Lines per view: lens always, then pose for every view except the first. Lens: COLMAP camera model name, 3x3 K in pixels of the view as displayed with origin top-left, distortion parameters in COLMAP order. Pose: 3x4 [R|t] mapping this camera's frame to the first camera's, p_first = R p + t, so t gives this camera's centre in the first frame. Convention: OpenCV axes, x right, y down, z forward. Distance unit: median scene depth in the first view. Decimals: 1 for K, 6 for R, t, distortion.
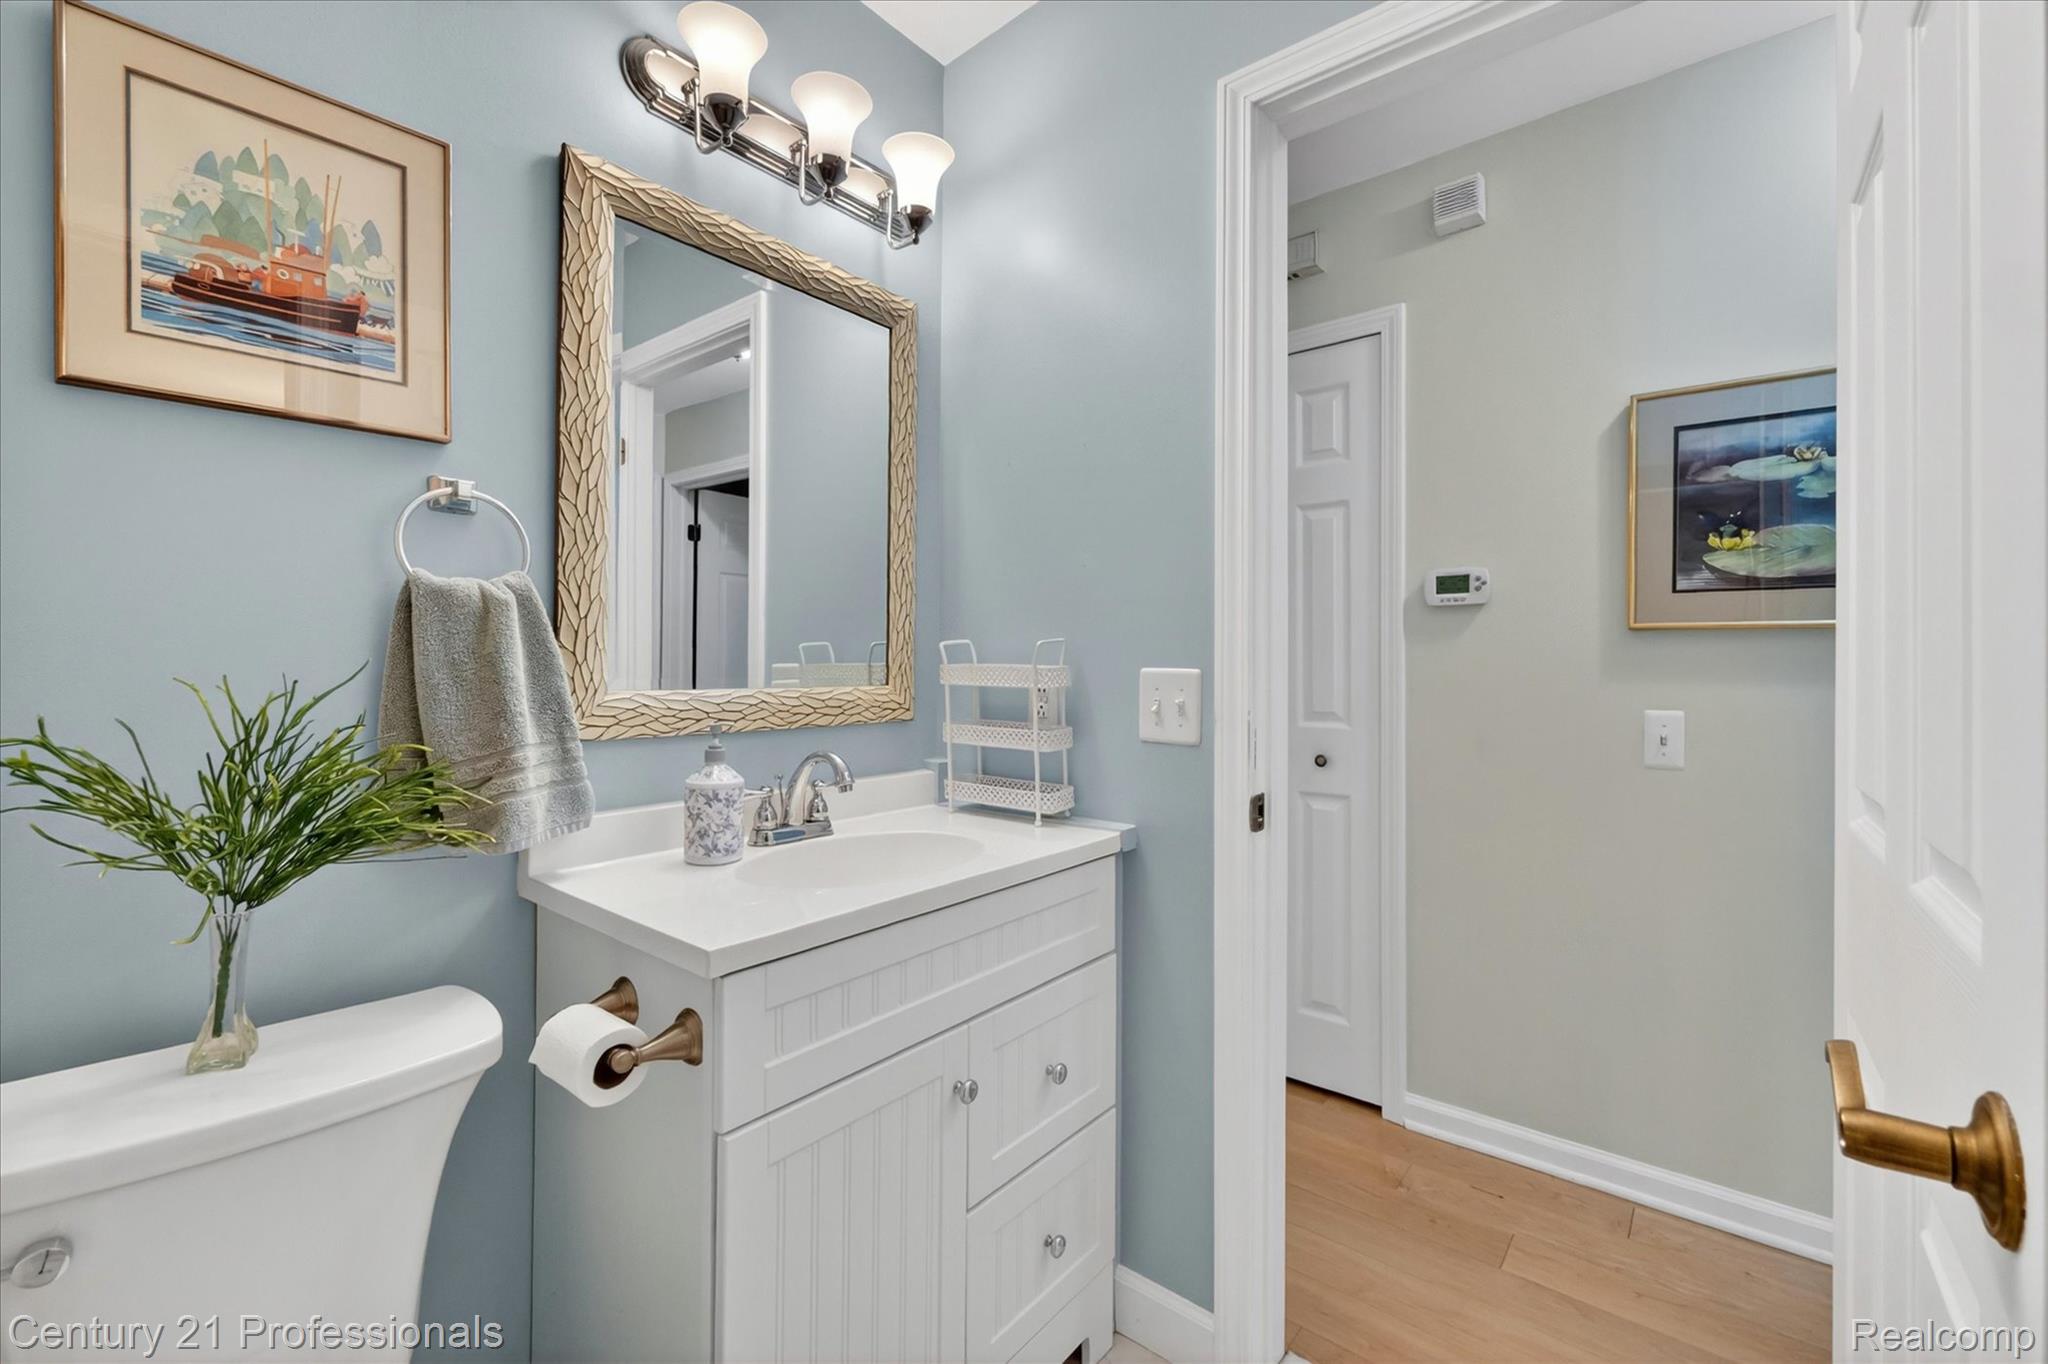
lens RADIAL K [[869.2, 0, 1021.2], [0, 869.2, 668.9], [0, 0, 1]] dist [-0.005073, -0.000550]
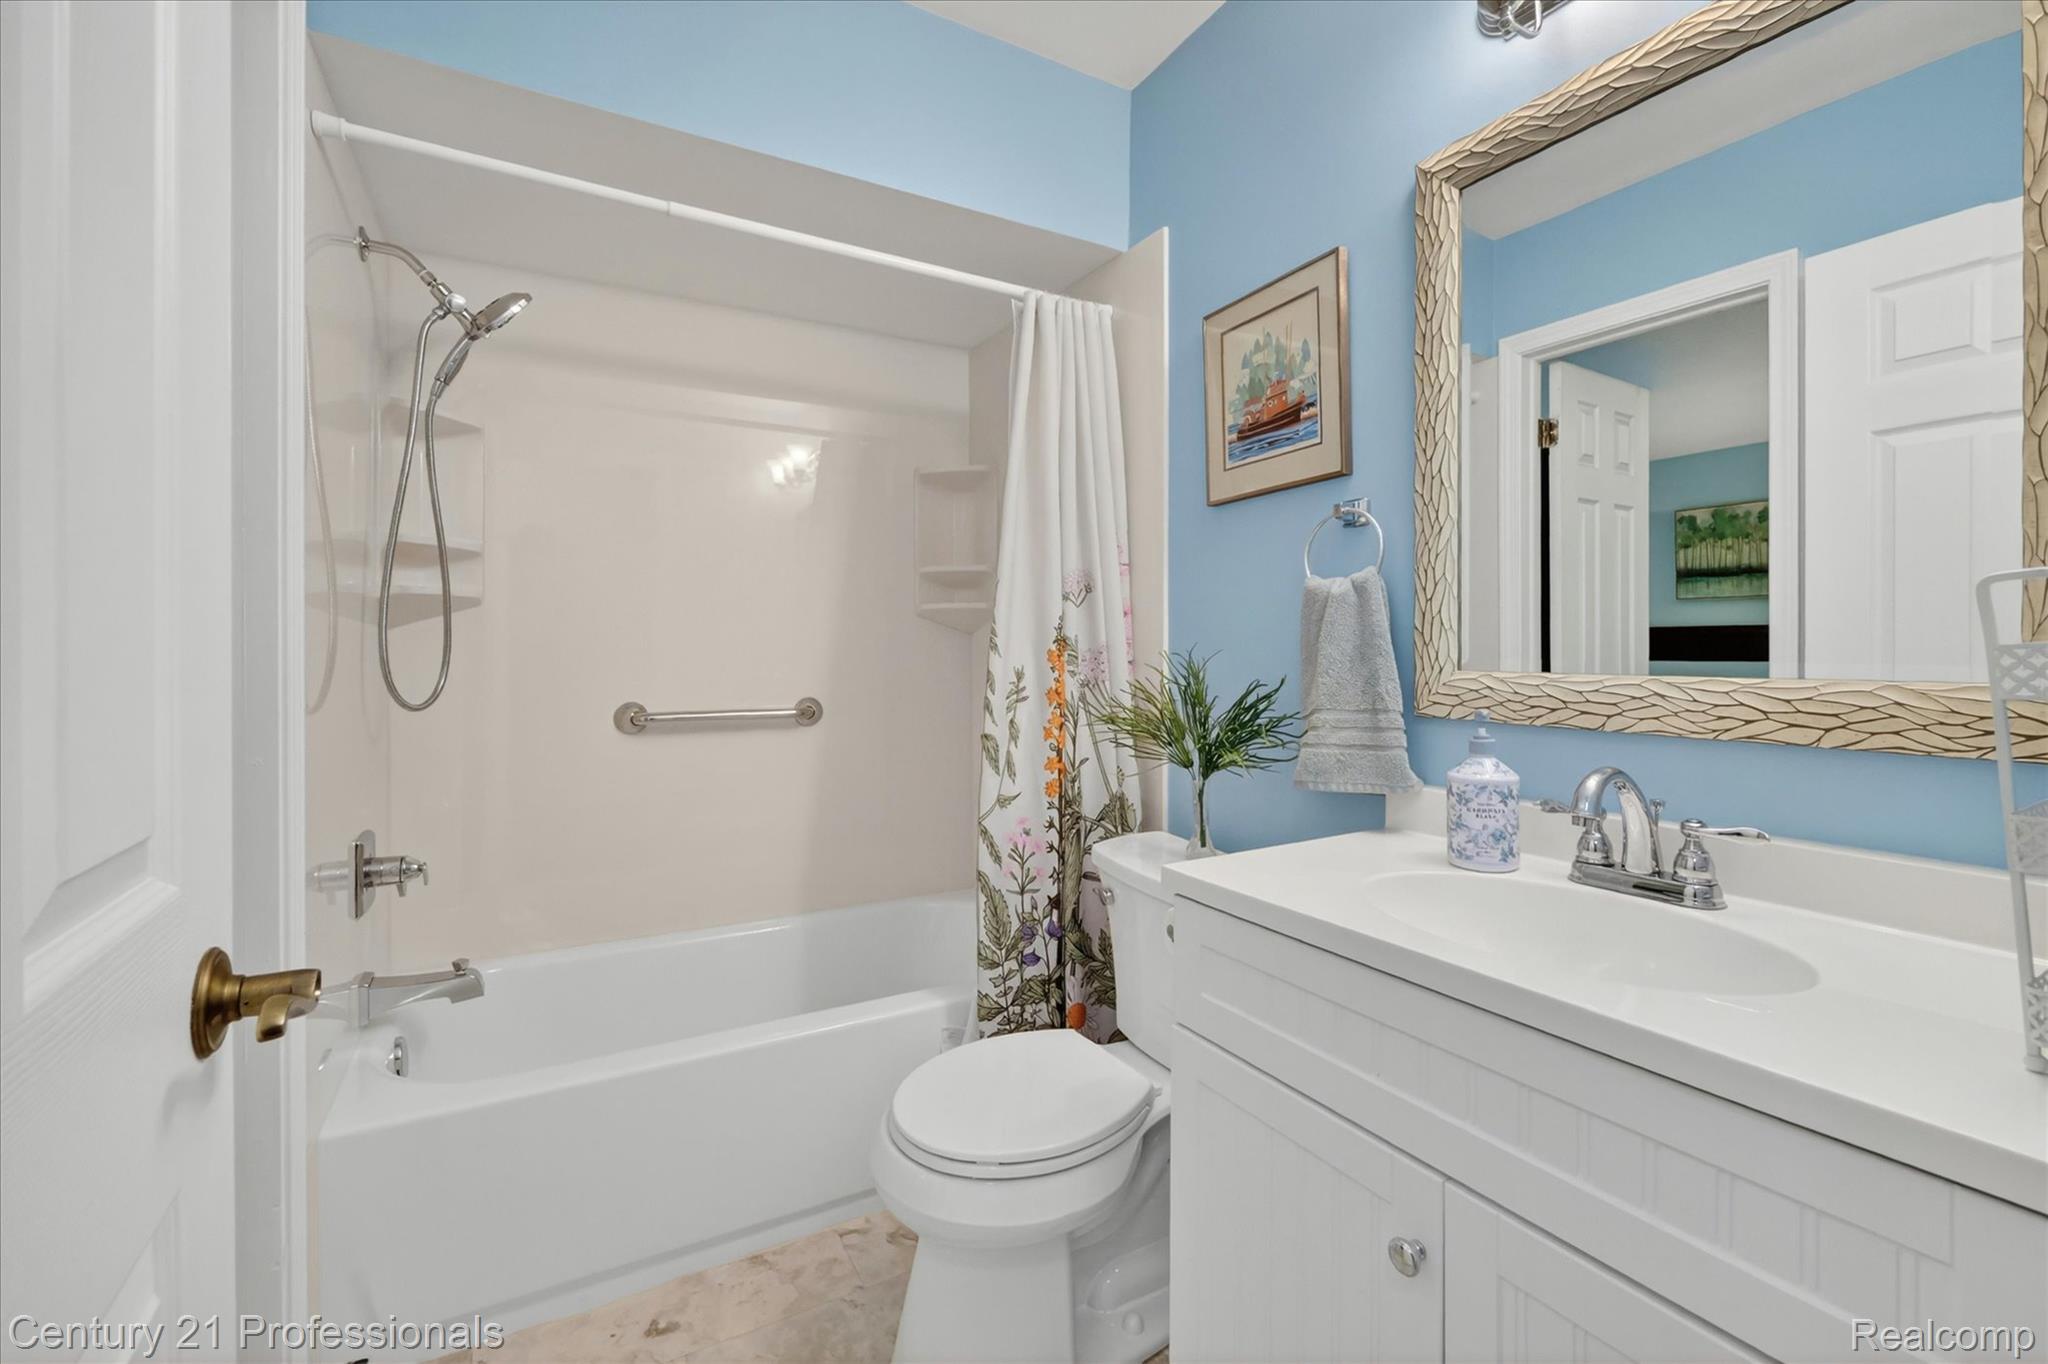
lens RADIAL K [[869.2, 0, 1017.6], [0, 869.2, 661.6], [0, 0, 1]] dist [-0.005073, -0.000550]
pose [[-0.373165, 0.011392, -0.927695, 0.760244], [-0.004054, 0.999895, 0.013909, 0.004179], [0.927756, 0.008951, -0.373080, 1.066913]]
